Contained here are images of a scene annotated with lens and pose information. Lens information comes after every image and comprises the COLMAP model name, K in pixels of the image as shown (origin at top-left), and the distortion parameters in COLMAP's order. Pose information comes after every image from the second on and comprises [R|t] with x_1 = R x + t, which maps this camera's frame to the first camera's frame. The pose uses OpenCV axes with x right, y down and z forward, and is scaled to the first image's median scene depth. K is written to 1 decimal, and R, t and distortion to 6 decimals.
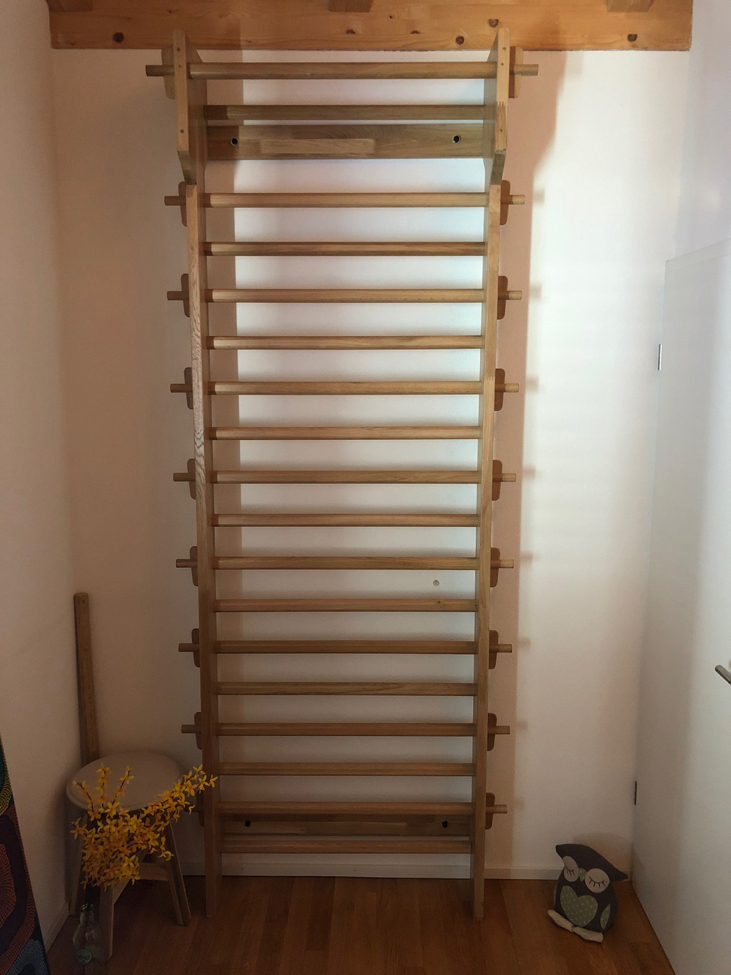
lens RADIAL K [[800.8, 0, 362.9], [0, 800.8, 488.0], [0, 0, 1]] dist [0.000912, 0.005141]
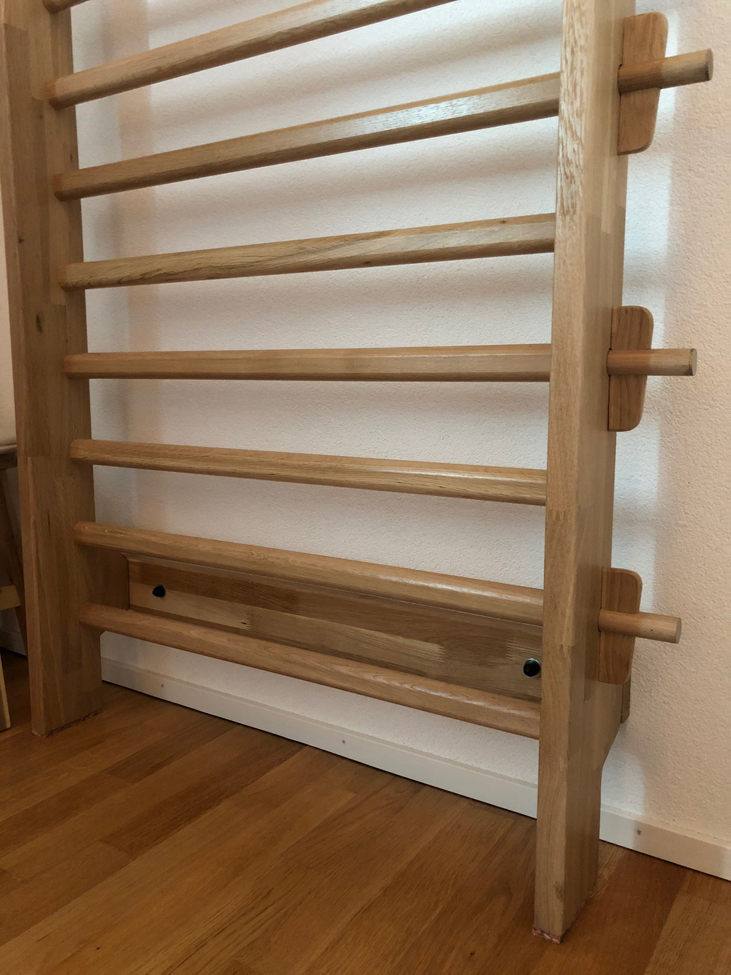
lens RADIAL K [[794.7, 0, 365.5], [0, 794.7, 487.5], [0, 0, 1]] dist [0.006926, 0.003389]
pose [[0.847120, 0.079758, -0.525382, 0.256724], [-0.079656, 0.996560, 0.022850, 0.374263], [0.525397, 0.022493, 0.850560, 0.720195]]
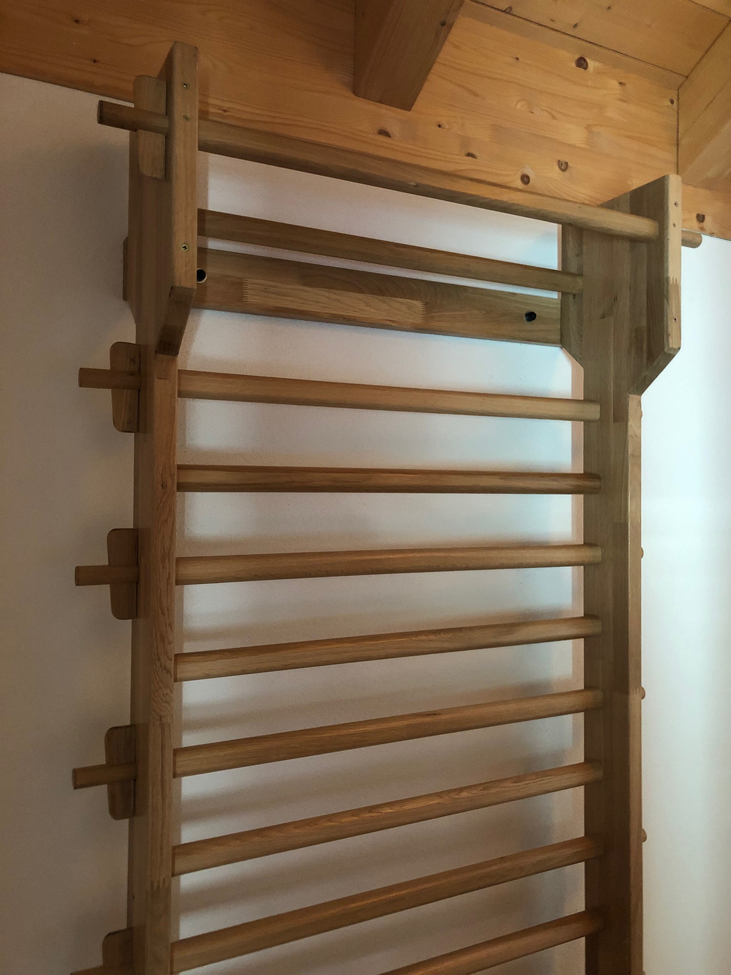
lens RADIAL K [[794.7, 0, 365.5], [0, 794.7, 487.5], [0, 0, 1]] dist [0.006926, 0.003389]
pose [[0.888469, 0.011699, 0.458787, -0.297188], [0.064735, 0.986485, -0.150519, -0.202373], [-0.454347, 0.163431, 0.875705, 0.499117]]
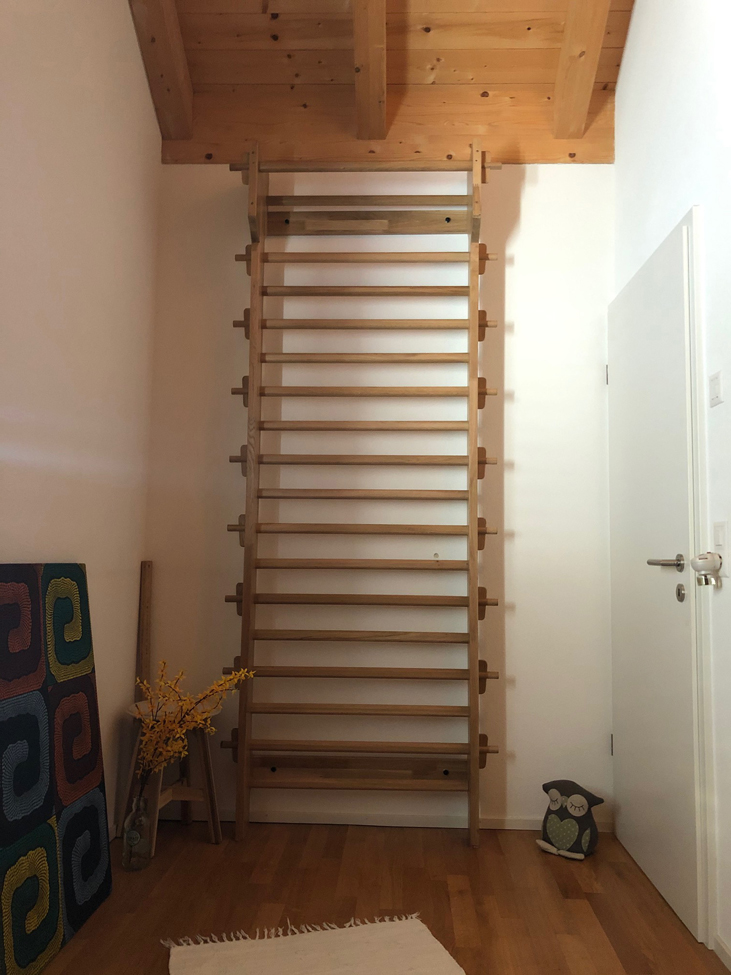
lens RADIAL K [[794.7, 0, 365.5], [0, 794.7, 487.5], [0, 0, 1]] dist [0.006926, 0.003389]
pose [[0.999583, 0.009842, -0.027130, 0.016746], [-0.015868, 0.972634, -0.231800, 0.325793], [0.024106, 0.232134, 0.972385, -0.225206]]
